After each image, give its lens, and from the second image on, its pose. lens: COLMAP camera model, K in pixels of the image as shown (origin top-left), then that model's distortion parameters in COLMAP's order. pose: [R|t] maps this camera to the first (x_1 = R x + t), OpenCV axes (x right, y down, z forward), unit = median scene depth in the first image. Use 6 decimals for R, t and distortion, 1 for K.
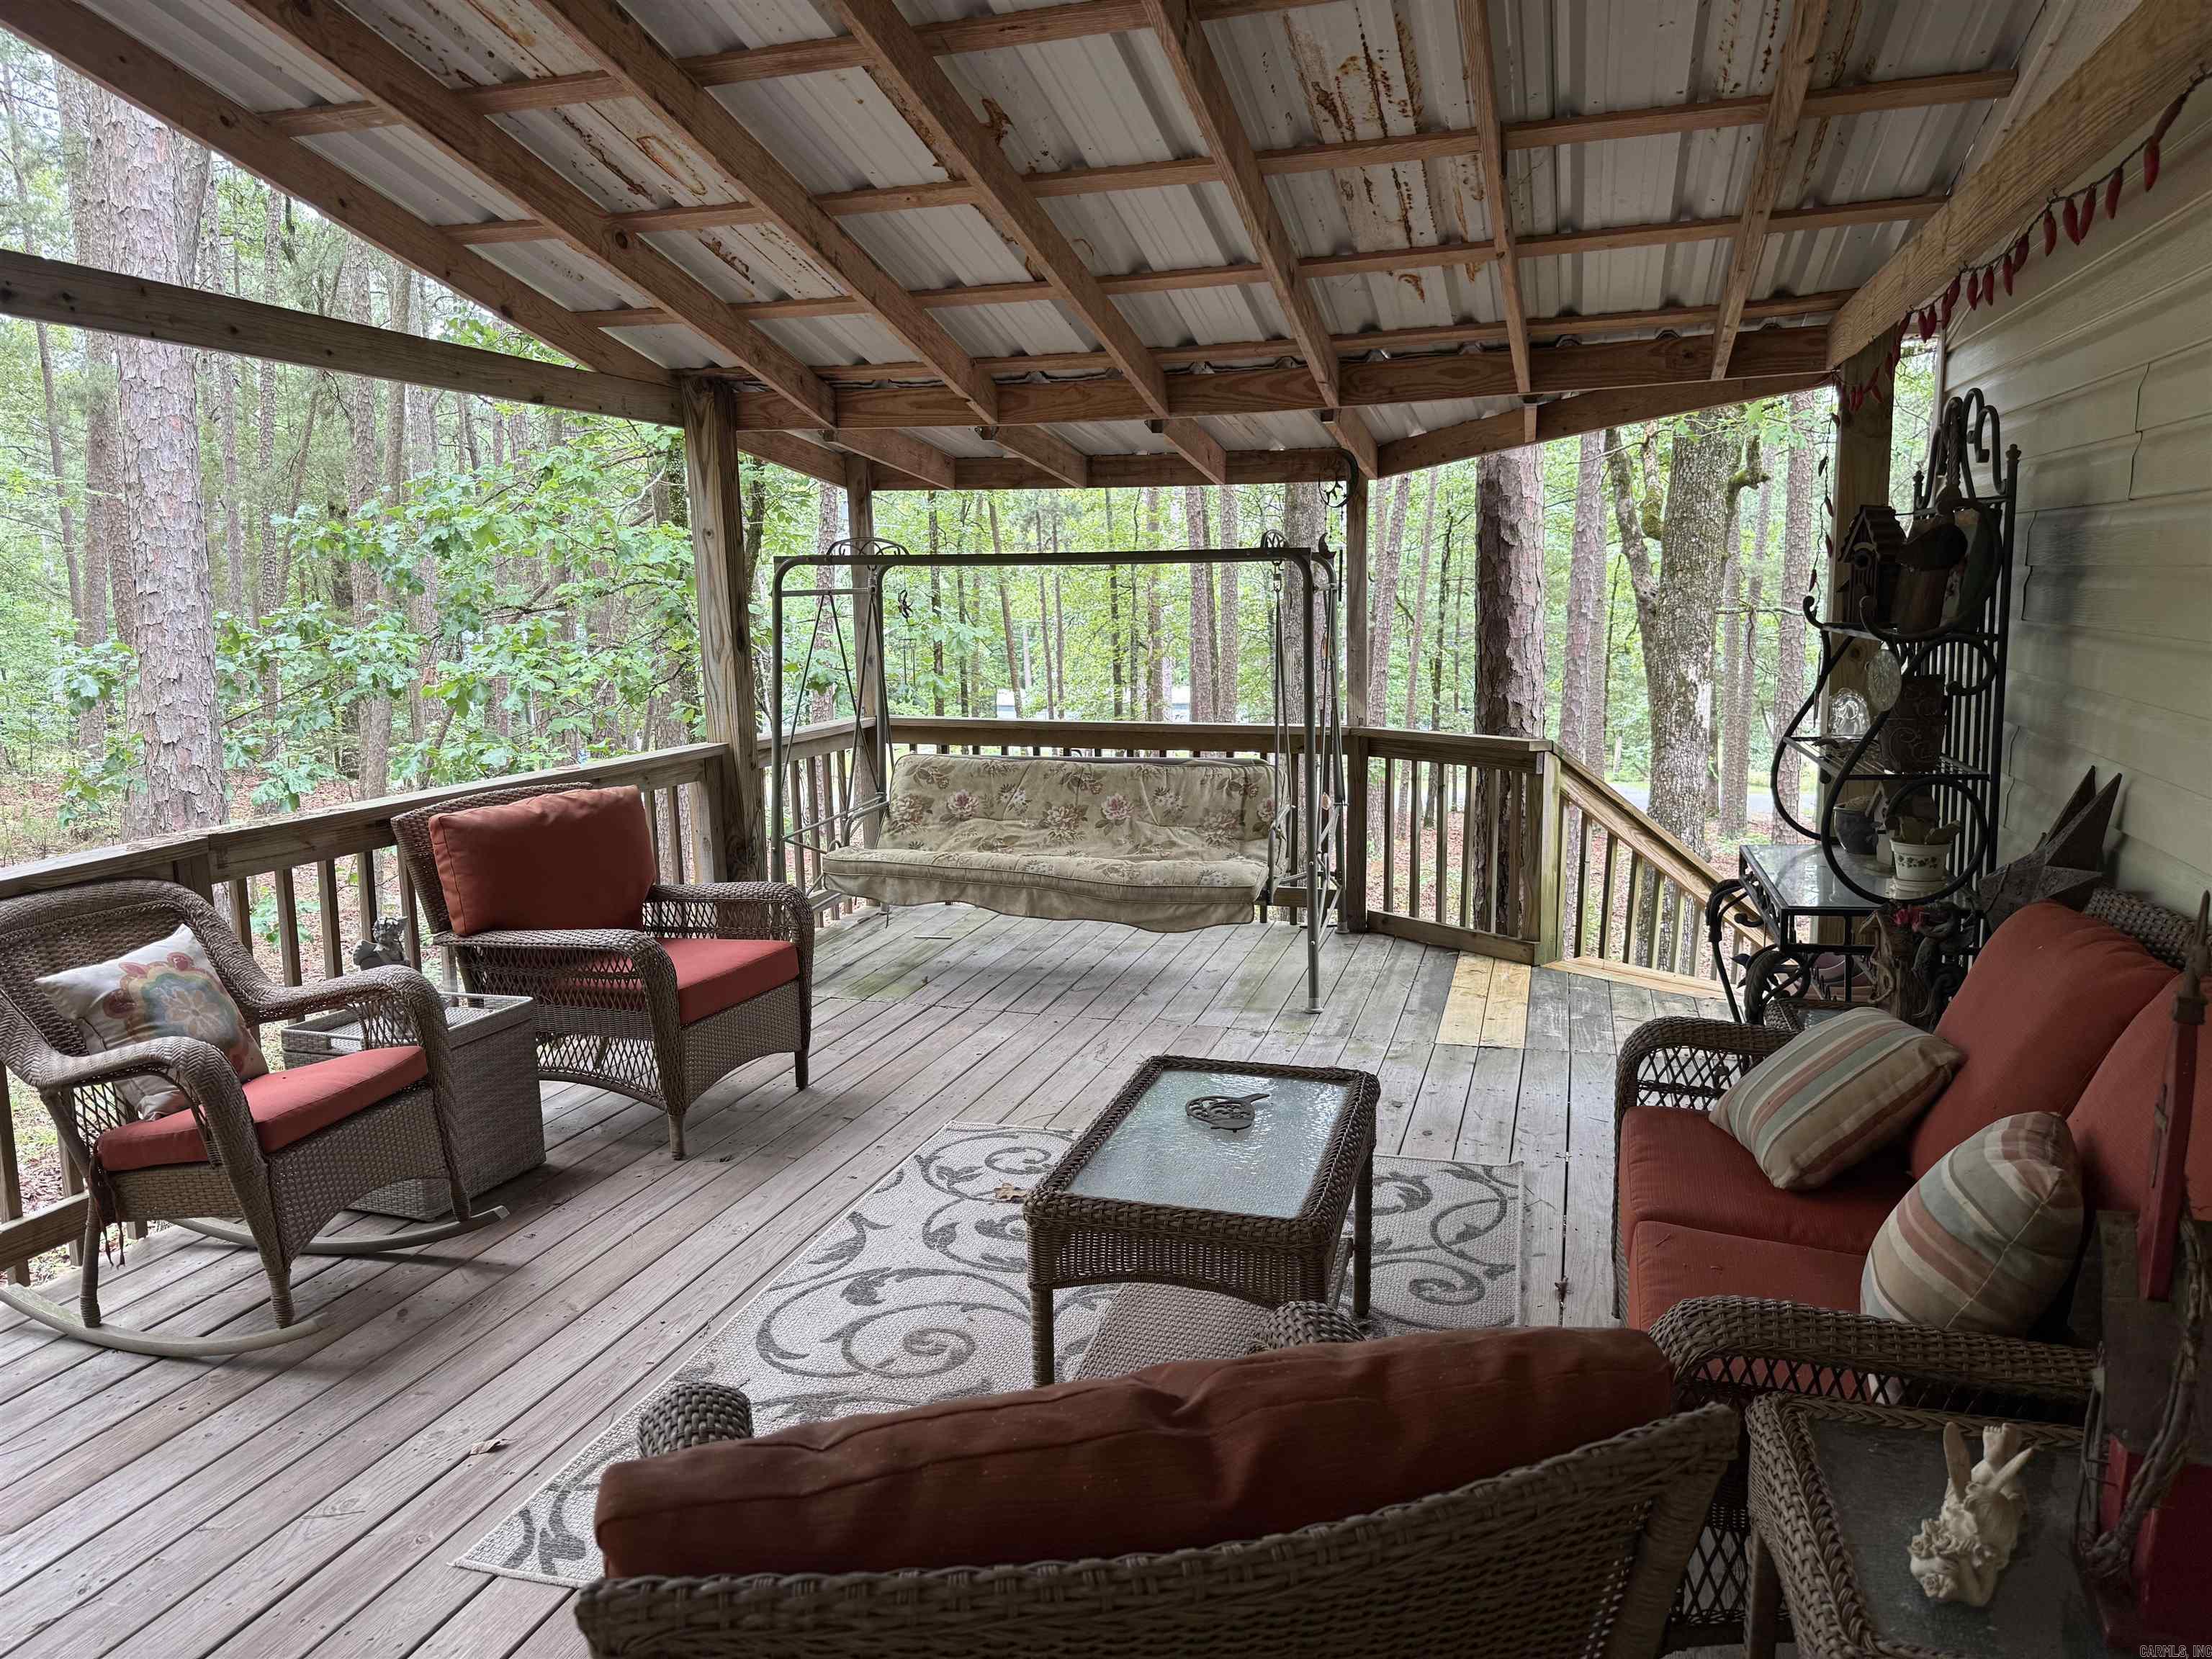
lens RADIAL K [[1578.8, 0, 1091.2], [0, 1578.8, 840.1], [0, 0, 1]] dist [0.063376, -0.076499]
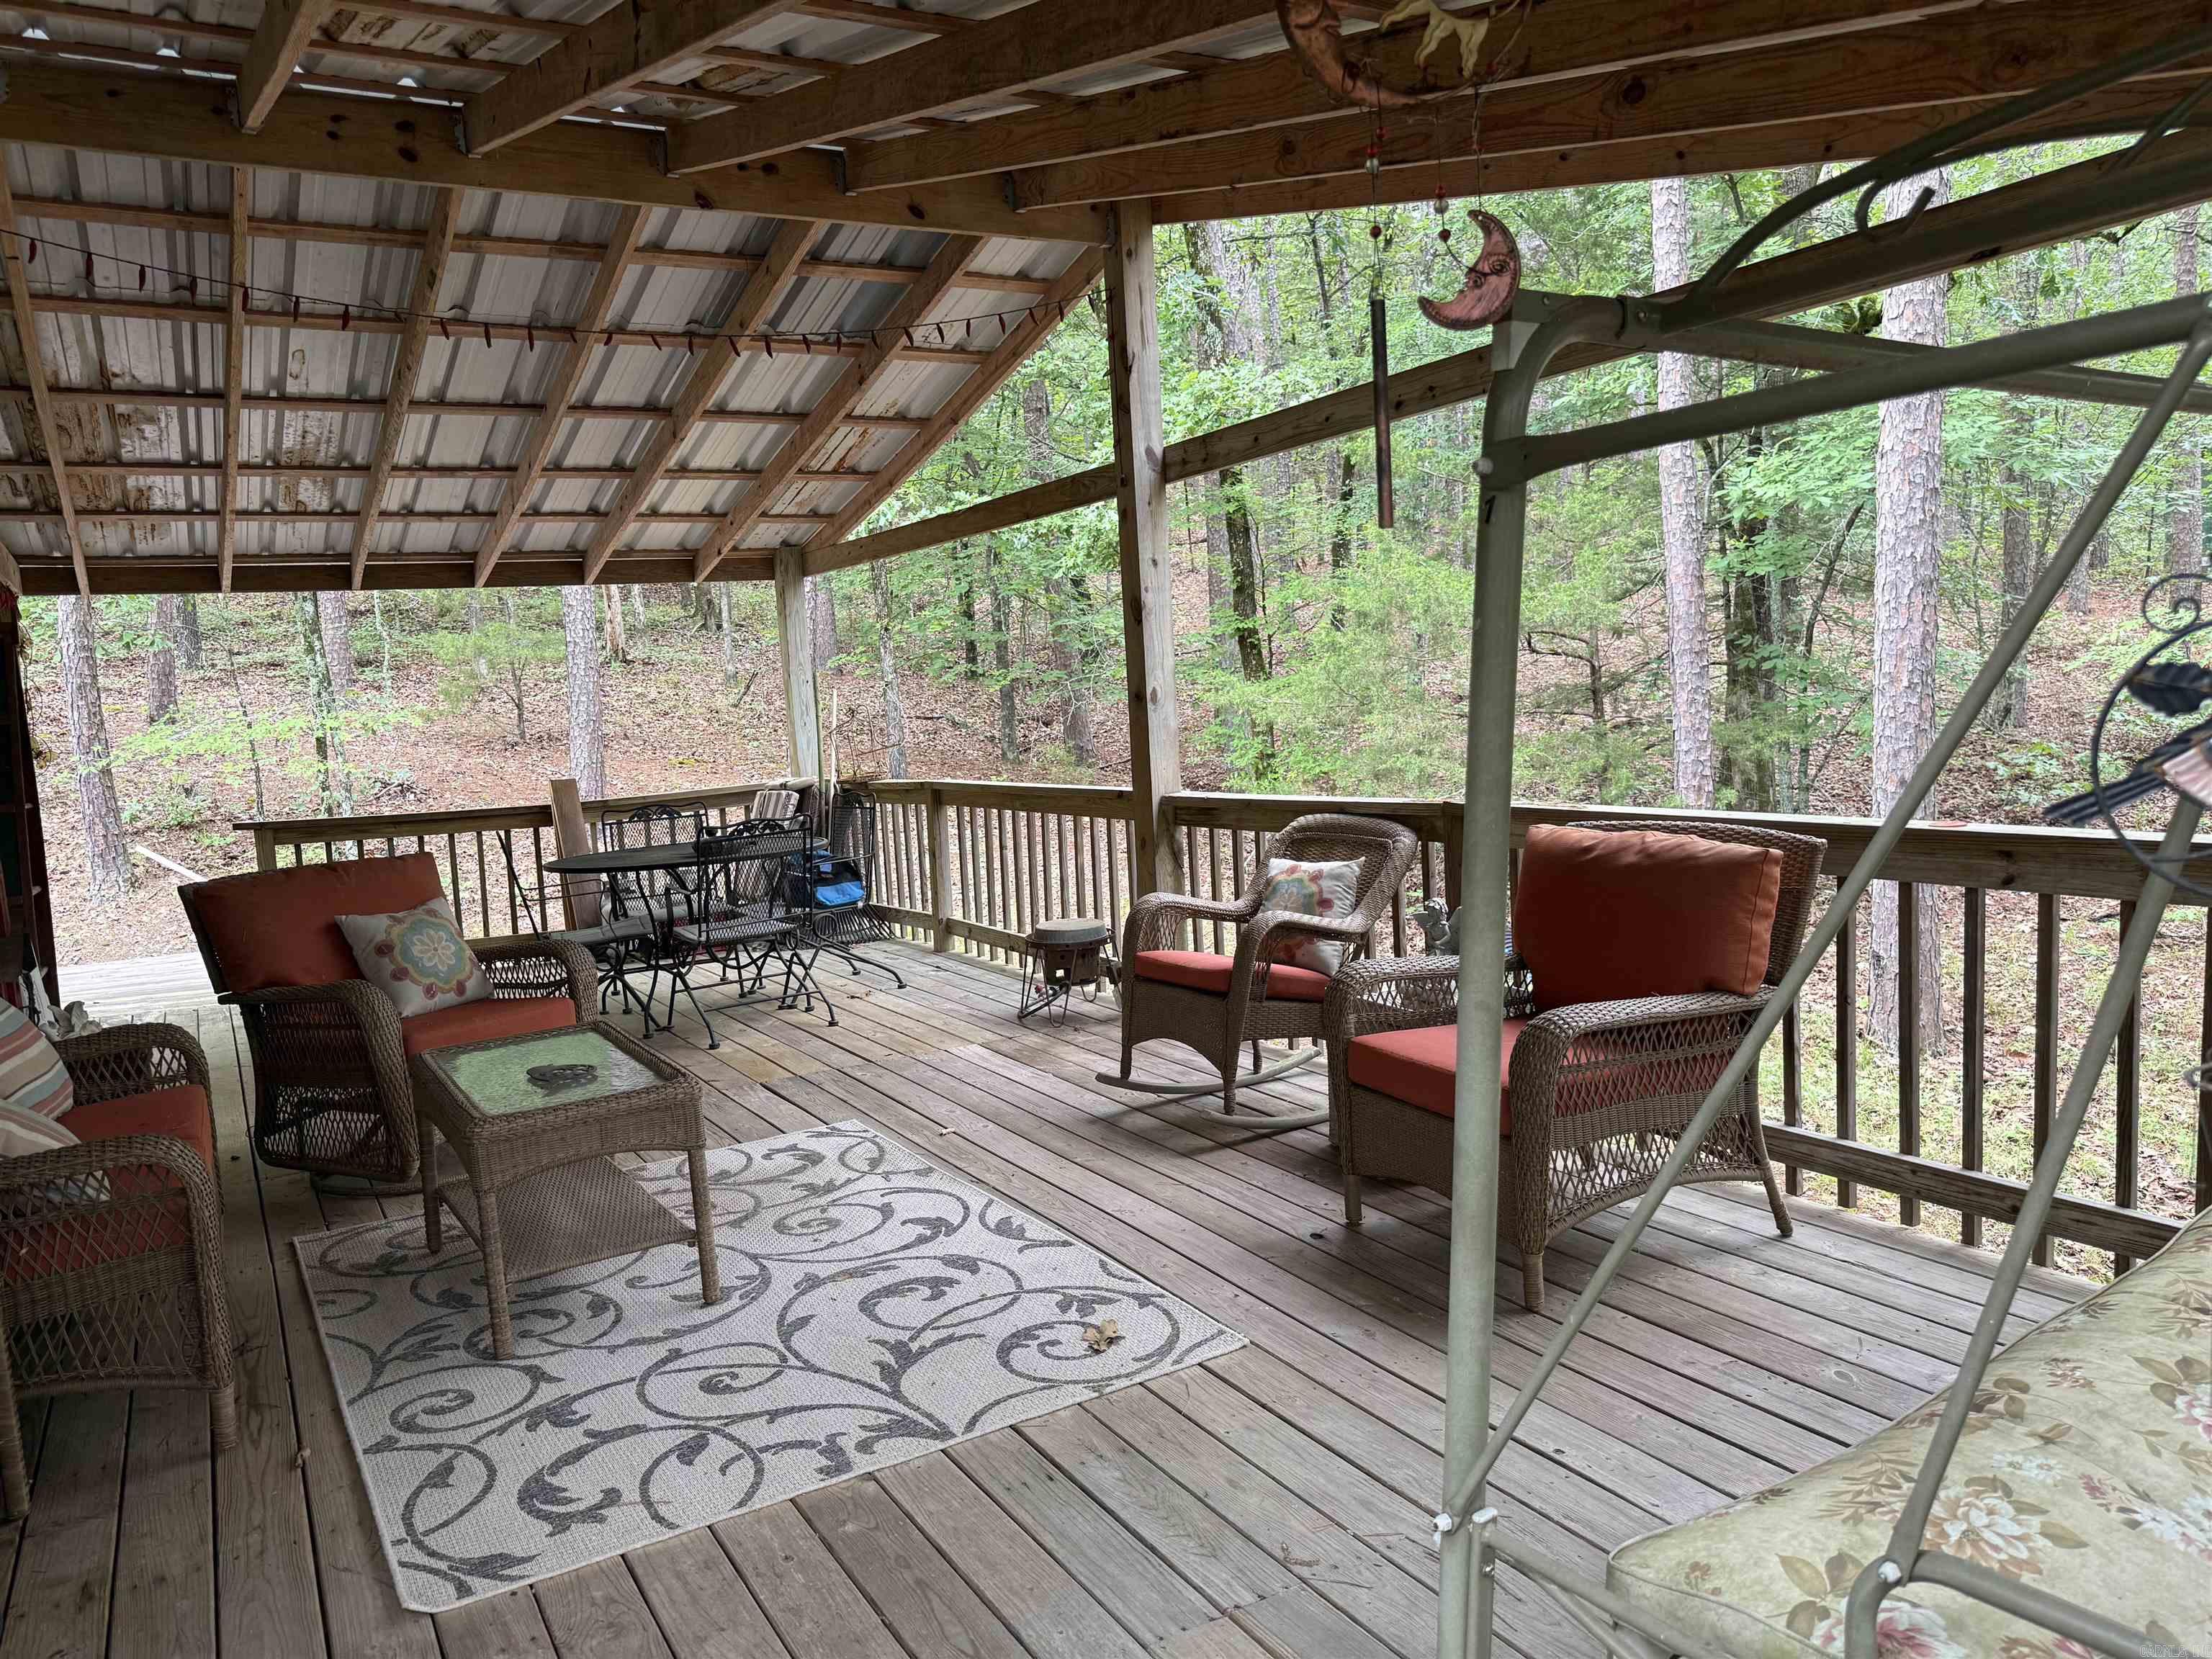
lens RADIAL K [[1568.6, 0, 1084.2], [0, 1568.6, 841.7], [0, 0, 1]] dist [0.163008, -0.293434]
pose [[-0.689471, 0.124463, -0.713540, 0.422738], [-0.046418, 0.975508, 0.215010, -0.180985], [0.722825, 0.181365, -0.666807, 1.326812]]
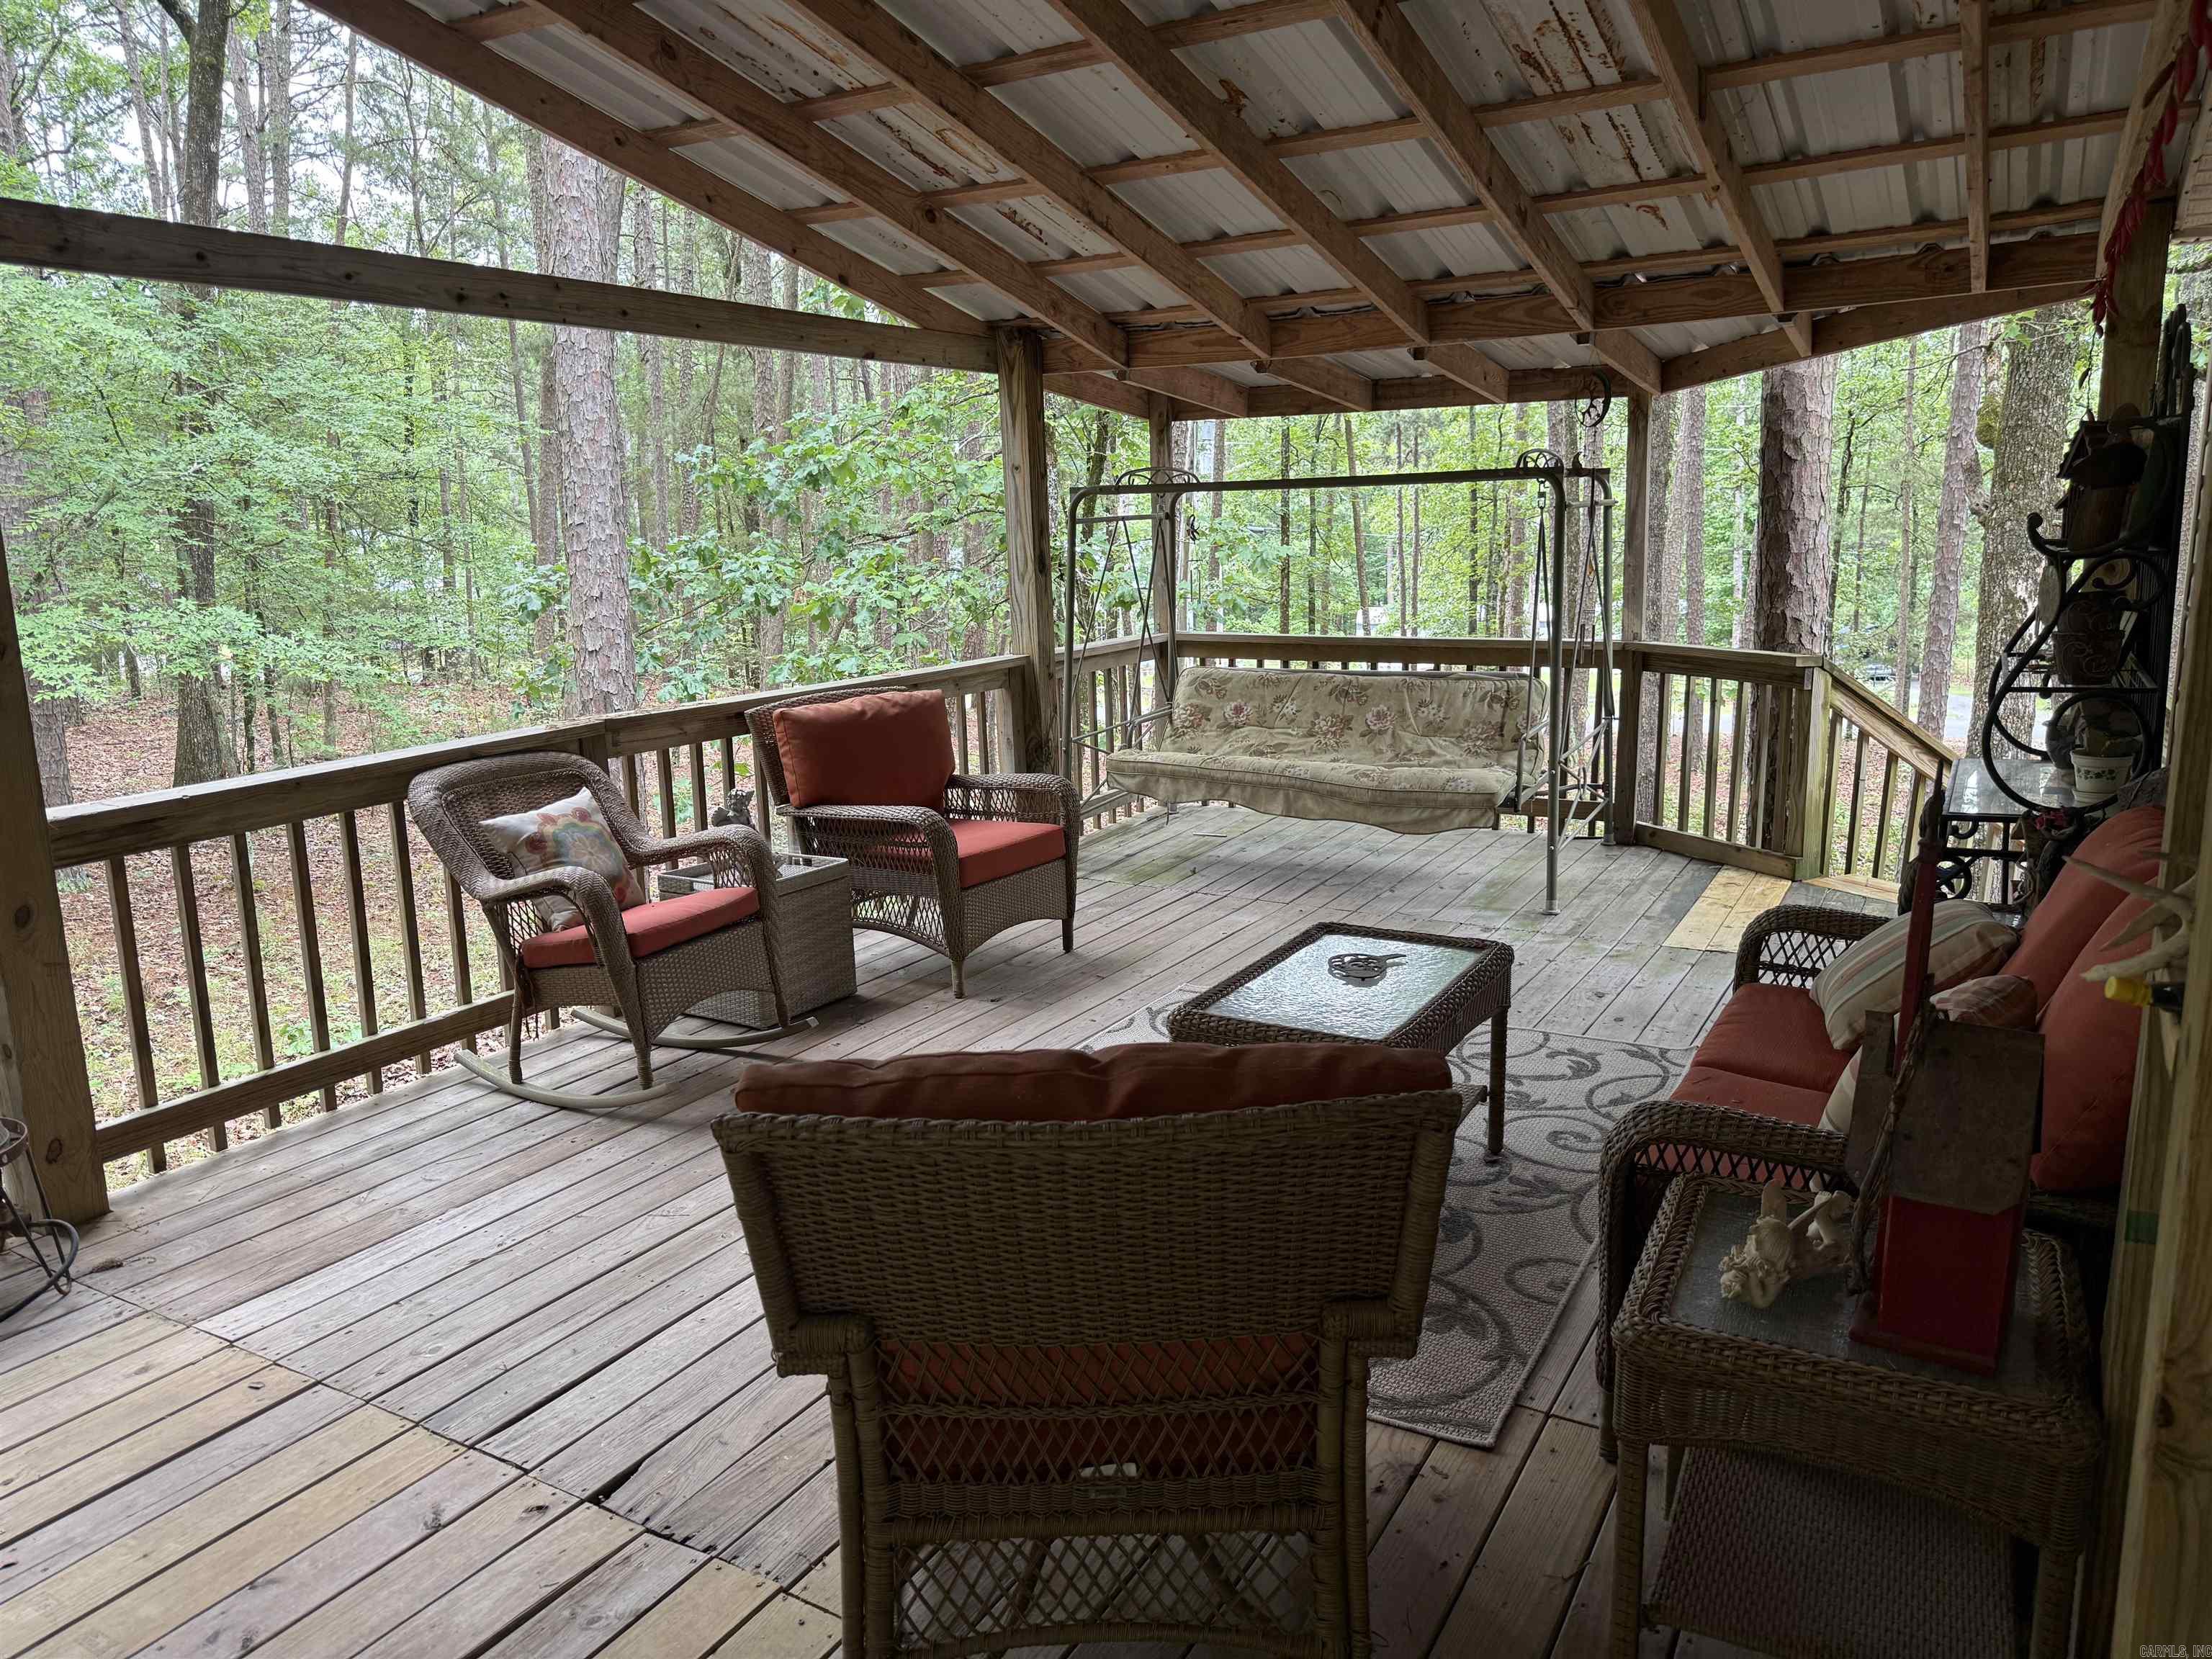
lens RADIAL K [[1568.6, 0, 1084.2], [0, 1568.6, 841.7], [0, 0, 1]] dist [0.163008, -0.293434]
pose [[0.971851, 0.036703, -0.232720, 0.099149], [-0.024712, 0.998222, 0.054234, 0.013504], [0.234297, -0.046956, 0.971030, -0.123601]]
